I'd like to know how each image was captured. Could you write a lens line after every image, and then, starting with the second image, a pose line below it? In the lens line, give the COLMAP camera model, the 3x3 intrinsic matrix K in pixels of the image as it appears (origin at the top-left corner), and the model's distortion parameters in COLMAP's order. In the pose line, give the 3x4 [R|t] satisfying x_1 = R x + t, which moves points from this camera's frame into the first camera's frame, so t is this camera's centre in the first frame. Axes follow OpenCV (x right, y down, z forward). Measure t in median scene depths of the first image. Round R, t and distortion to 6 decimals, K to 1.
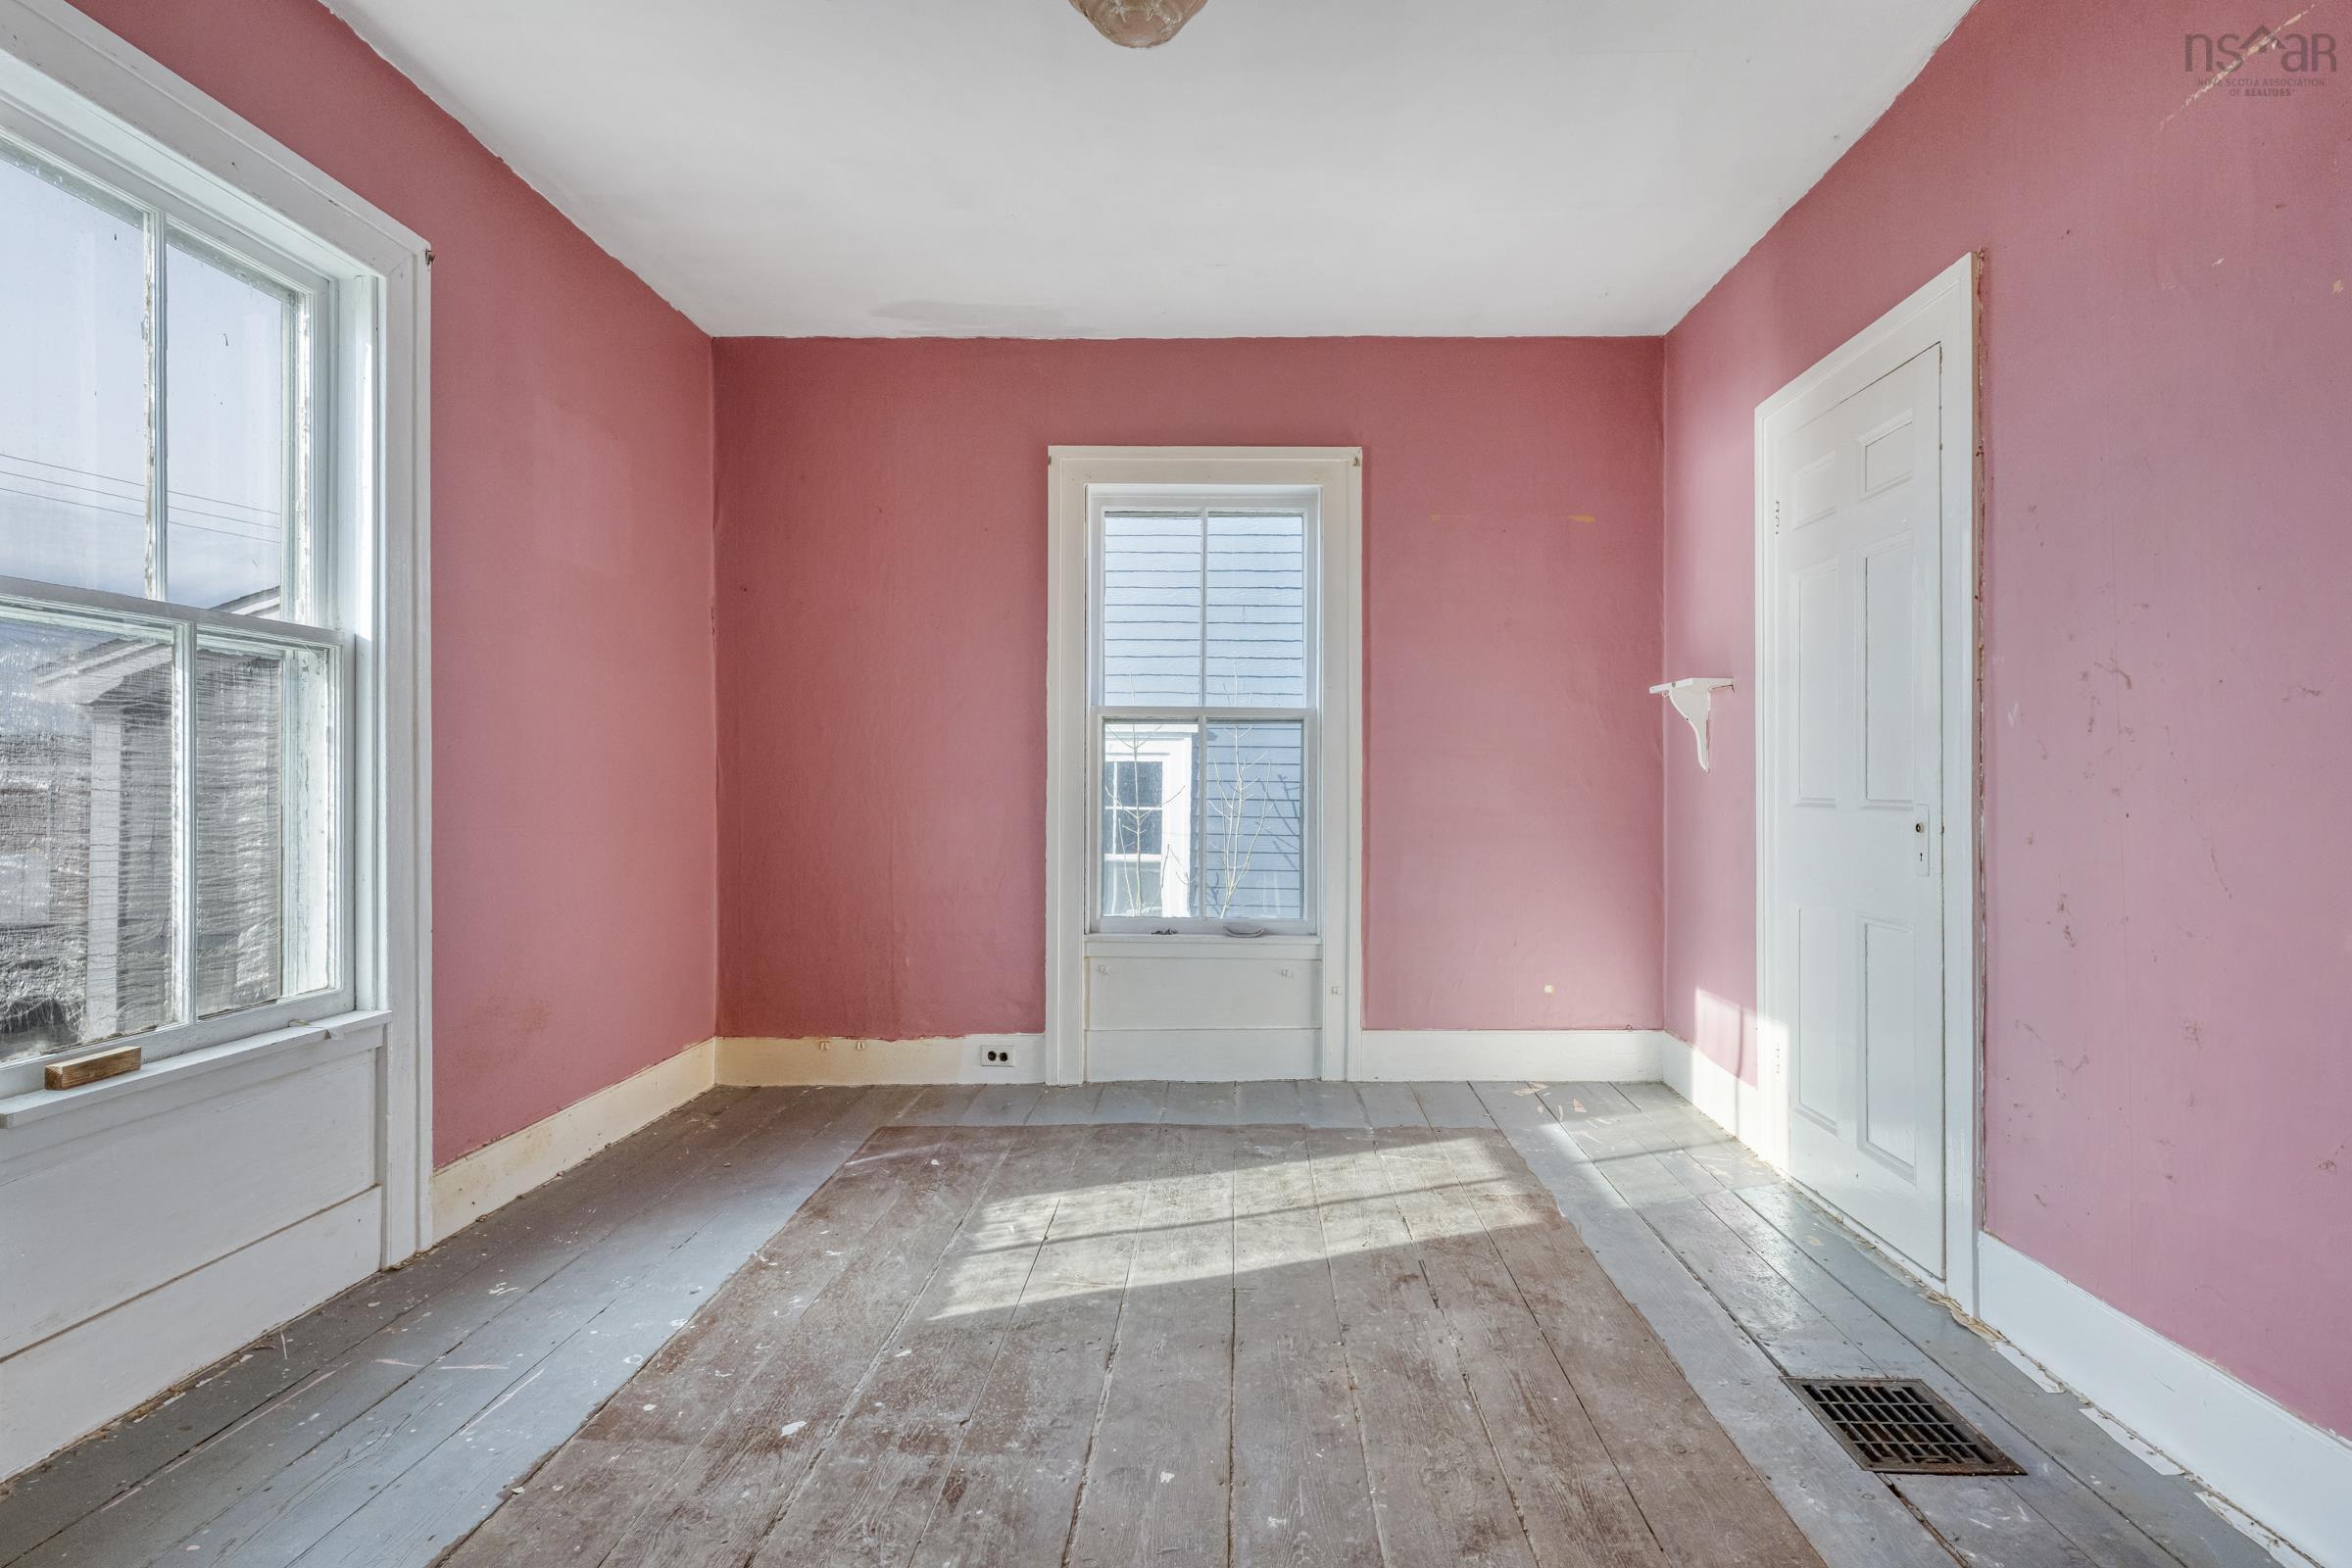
lens RADIAL K [[1258.8, 0, 1180.6], [0, 1258.8, 772.5], [0, 0, 1]] dist [-0.000843, -0.001355]
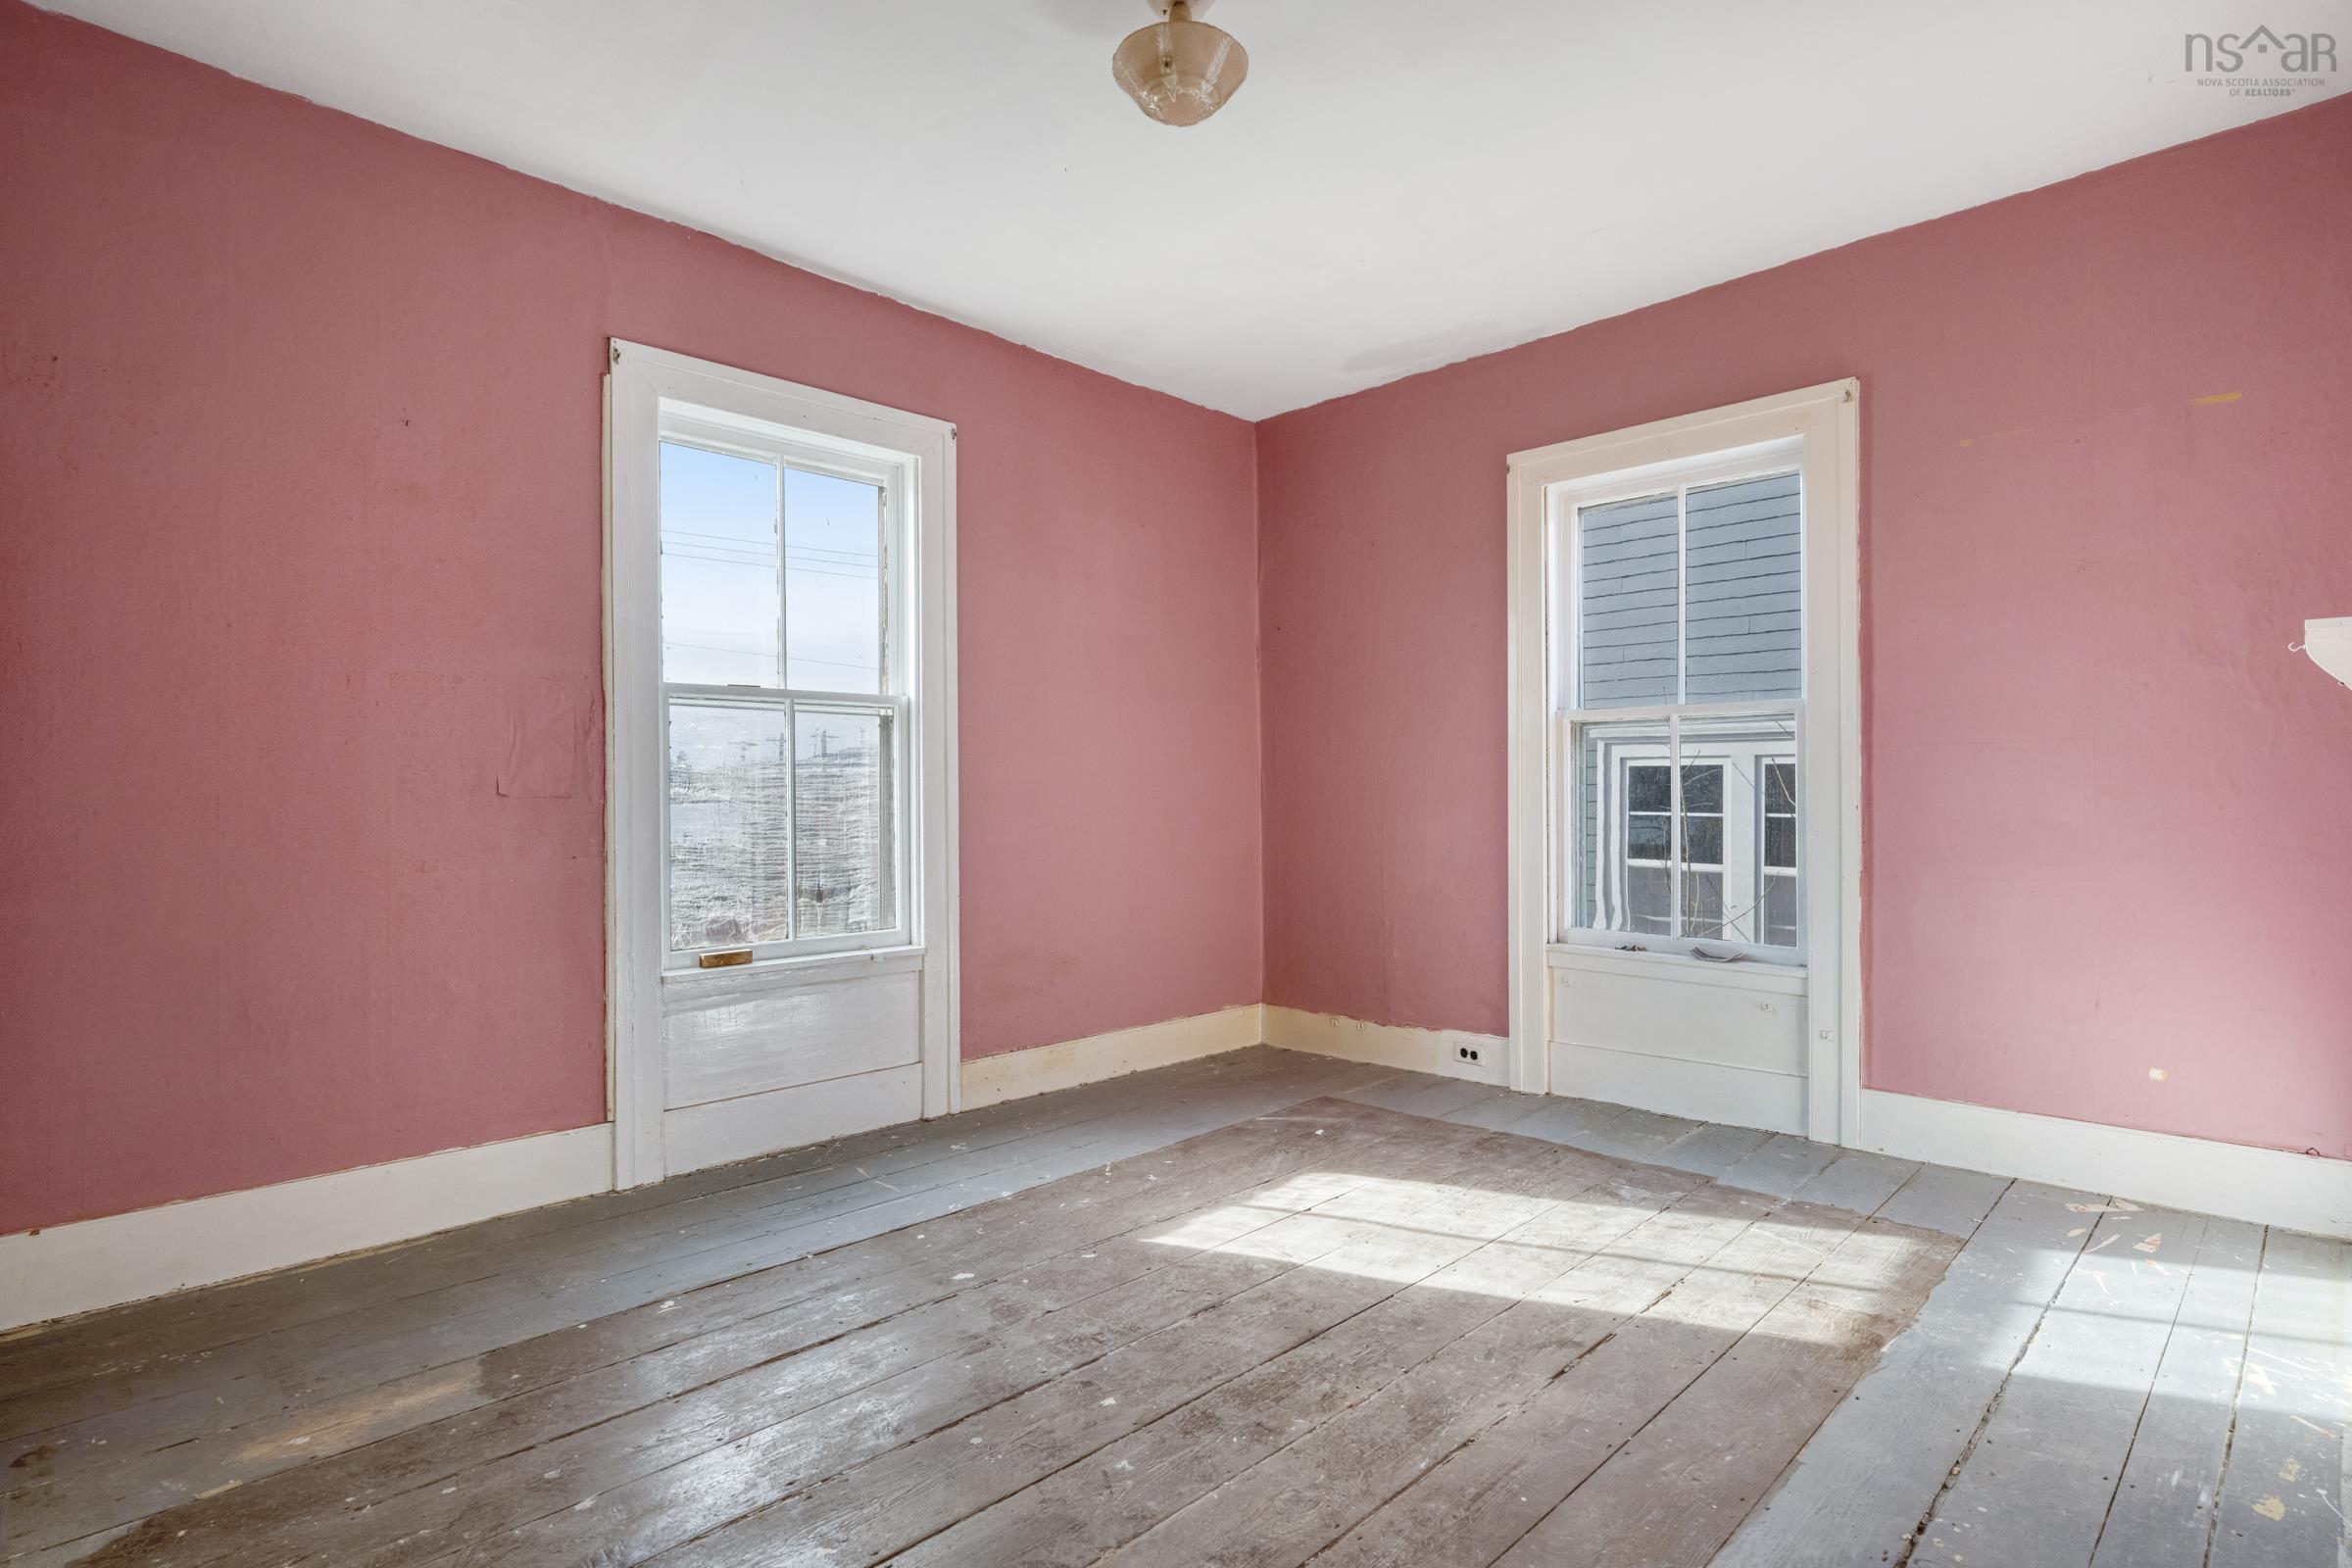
lens RADIAL K [[1196.3, 0, 1176.0], [0, 1196.3, 784.0], [0, 0, 1]] dist [0.001303, 0.000538]
pose [[0.707059, -0.012192, -0.707050, 0.473604], [0.014382, 0.999892, -0.002860, 0.003224], [0.707008, -0.008147, 0.707158, 0.166437]]
